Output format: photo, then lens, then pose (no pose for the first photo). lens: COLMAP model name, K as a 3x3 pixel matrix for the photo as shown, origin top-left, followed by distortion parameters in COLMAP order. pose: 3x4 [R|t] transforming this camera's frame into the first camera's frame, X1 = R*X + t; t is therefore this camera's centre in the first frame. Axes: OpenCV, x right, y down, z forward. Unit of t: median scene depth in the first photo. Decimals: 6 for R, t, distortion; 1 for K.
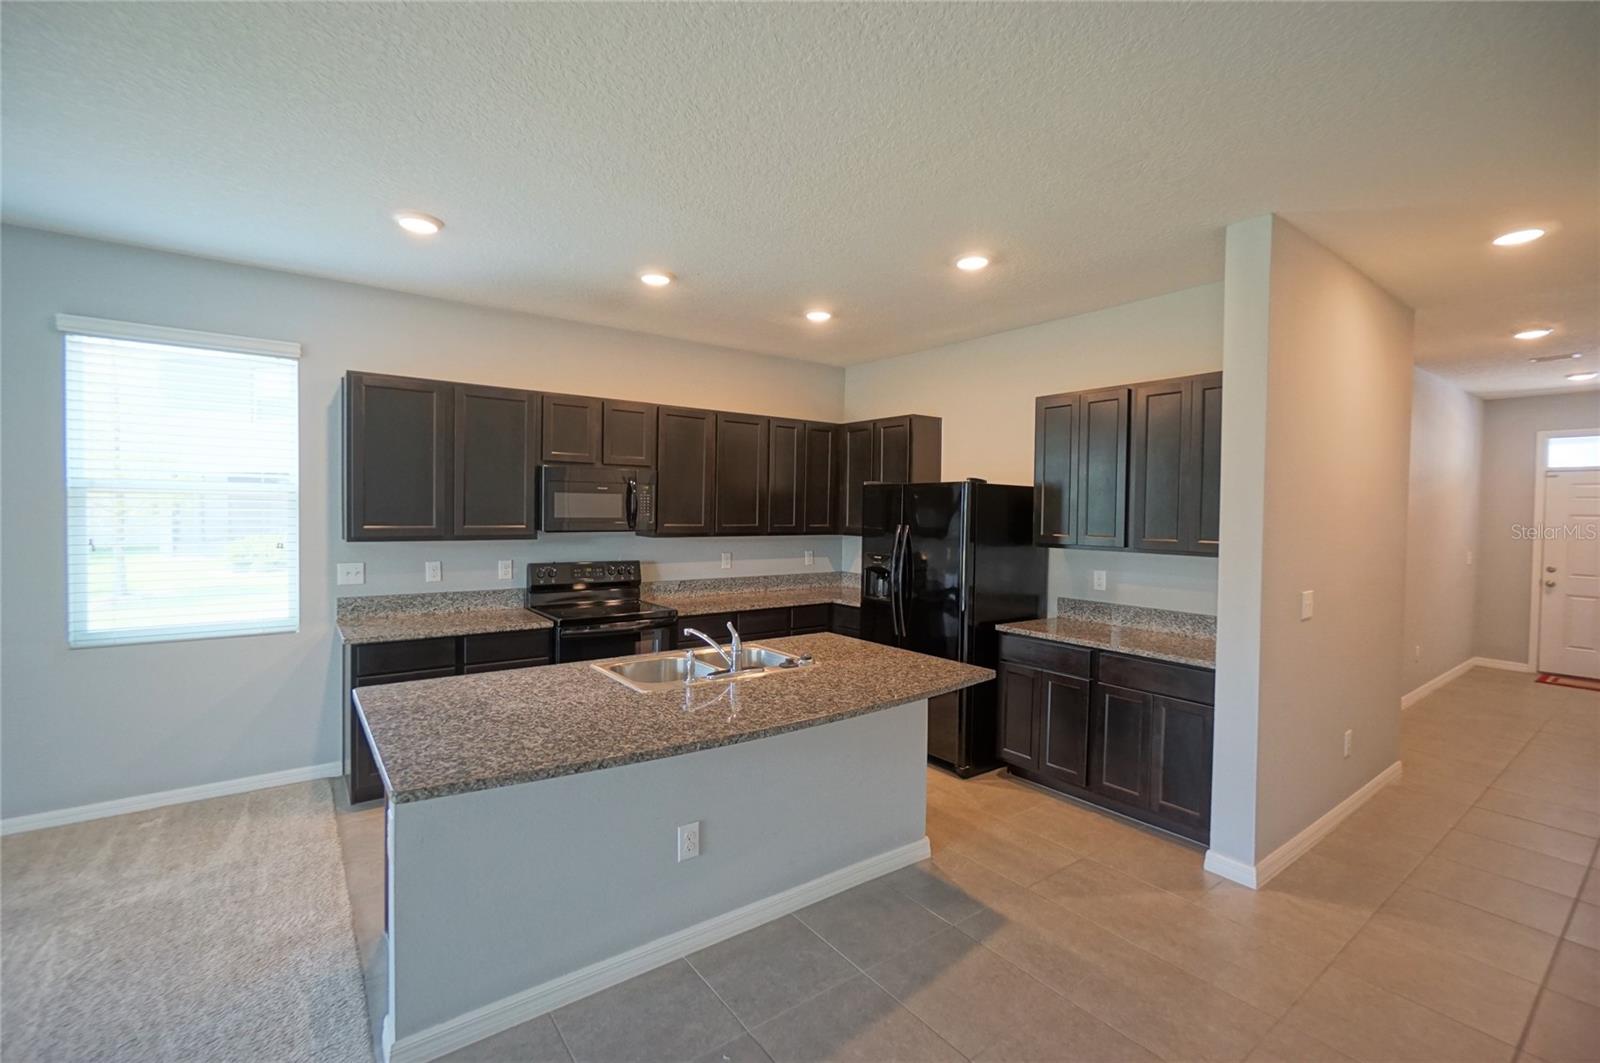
lens RADIAL K [[688.9, 0, 801.6], [0, 688.9, 527.2], [0, 0, 1]] dist [0.000384, 0.000230]
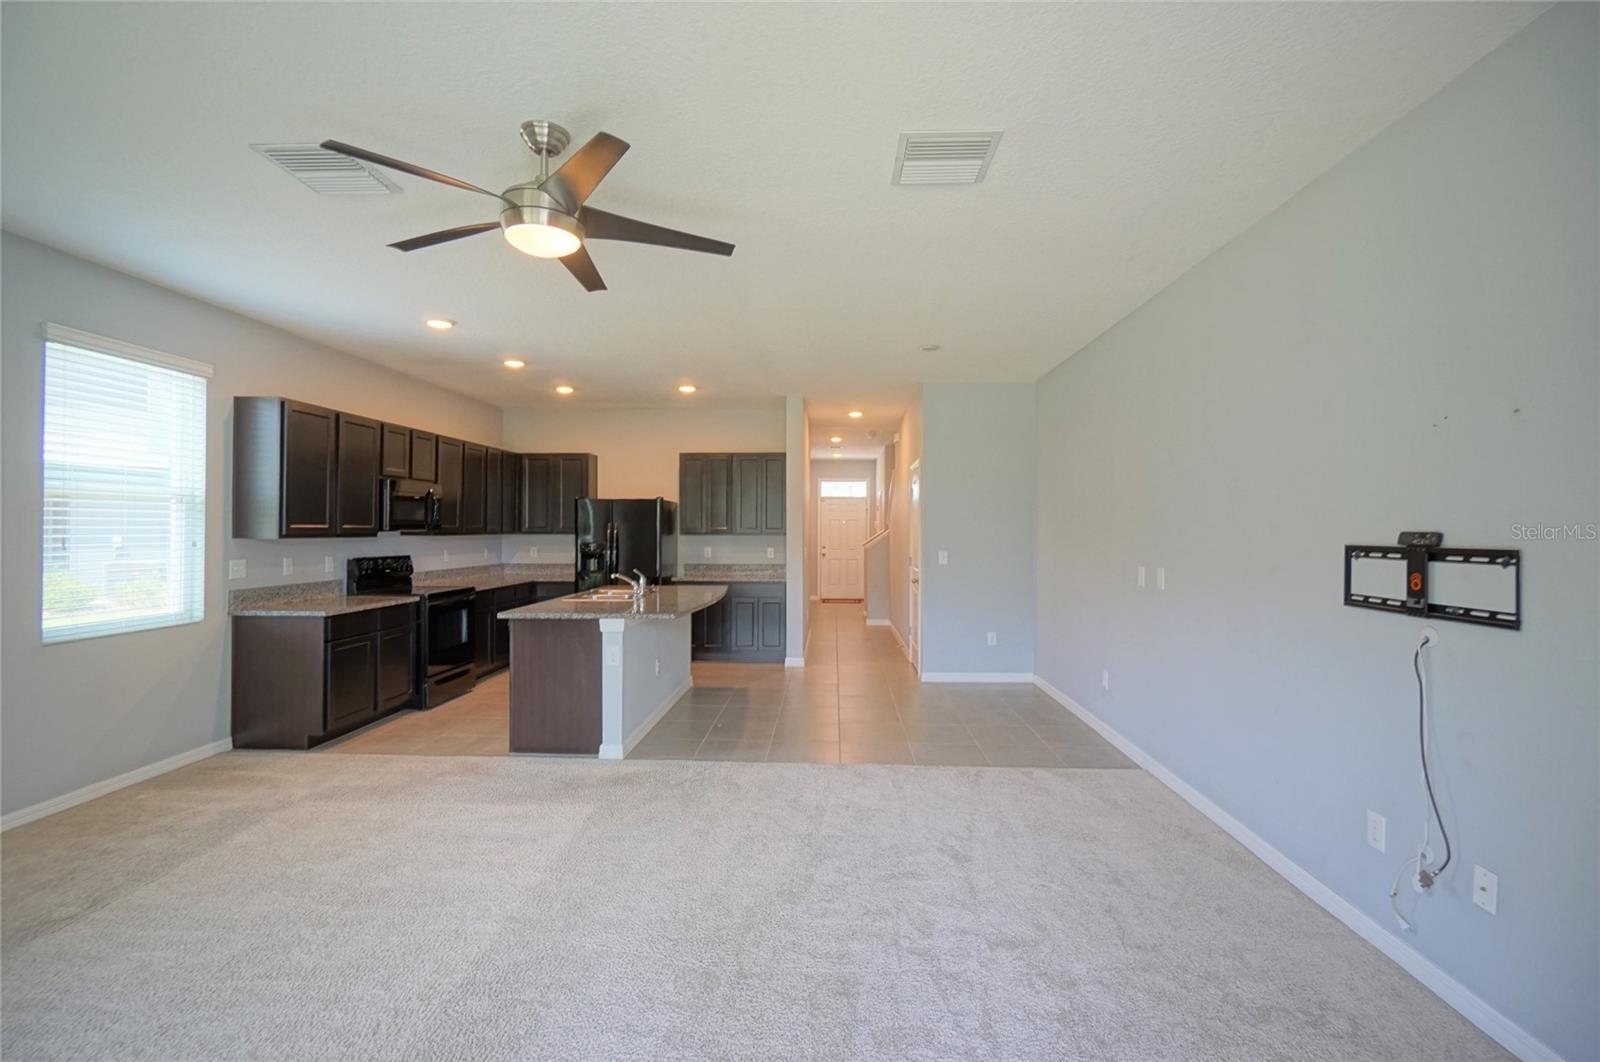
lens RADIAL K [[688.9, 0, 801.6], [0, 688.9, 526.7], [0, 0, 1]] dist [0.000384, 0.000230]
pose [[0.637866, -0.010232, 0.770079, -0.915705], [0.024284, 0.999682, -0.006833, 0.028018], [-0.769764, 0.023060, 0.637911, -0.426926]]
